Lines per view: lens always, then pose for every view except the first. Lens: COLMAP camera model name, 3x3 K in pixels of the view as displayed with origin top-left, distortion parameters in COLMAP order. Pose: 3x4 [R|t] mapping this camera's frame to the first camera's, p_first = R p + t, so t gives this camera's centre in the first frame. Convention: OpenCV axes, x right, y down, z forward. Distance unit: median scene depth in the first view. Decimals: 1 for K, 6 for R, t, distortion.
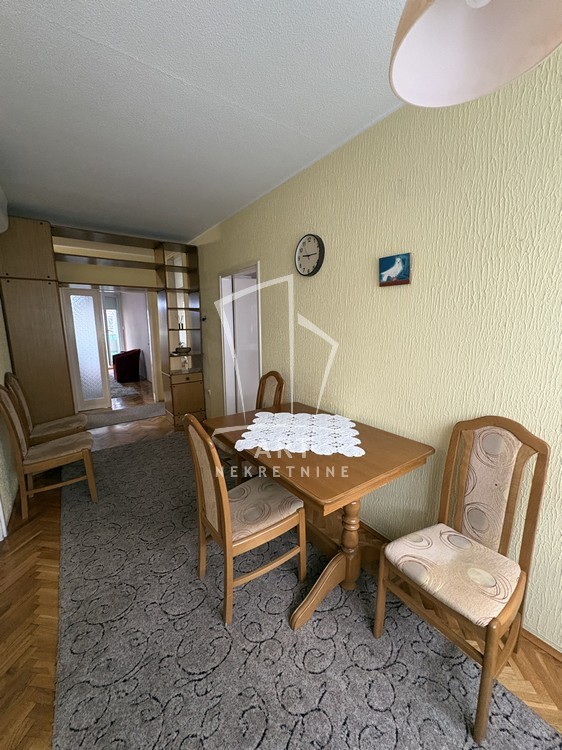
lens RADIAL K [[299.5, 0, 283.2], [0, 299.5, 374.6], [0, 0, 1]] dist [0.002618, 0.000432]
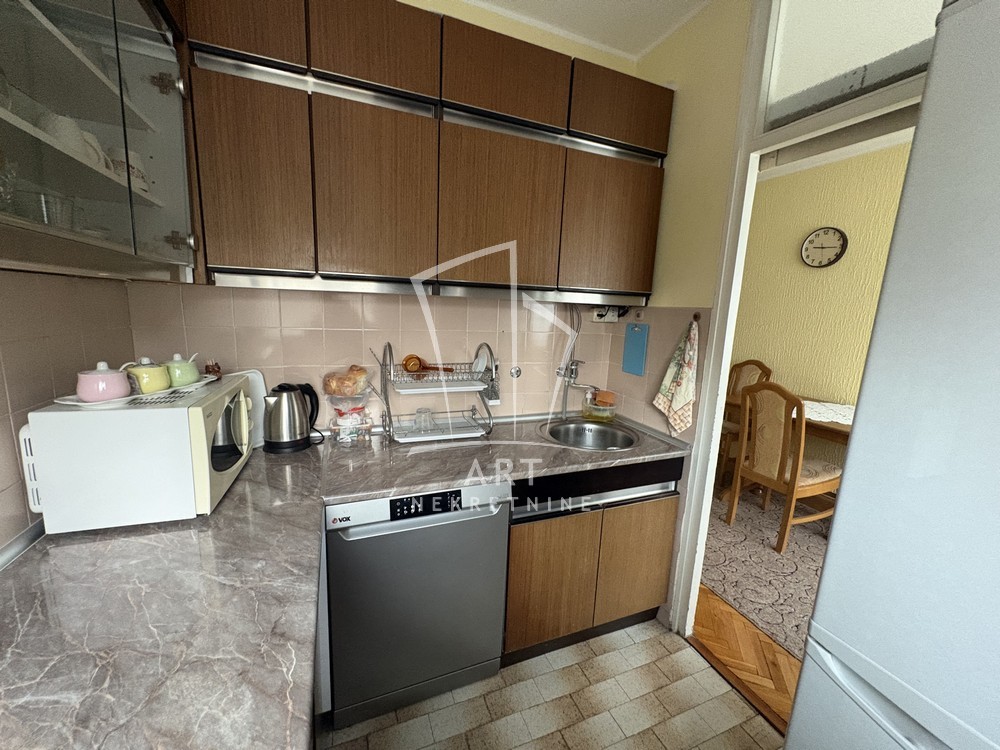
lens RADIAL K [[399.3, 0, 497.9], [0, 399.3, 373.5], [0, 0, 1]] dist [0.002618, 0.000432]
pose [[0.970002, 0.085686, -0.227496, -0.637132], [-0.086821, 0.996211, 0.005034, 0.114626], [0.227065, 0.014868, 0.973766, -0.560106]]
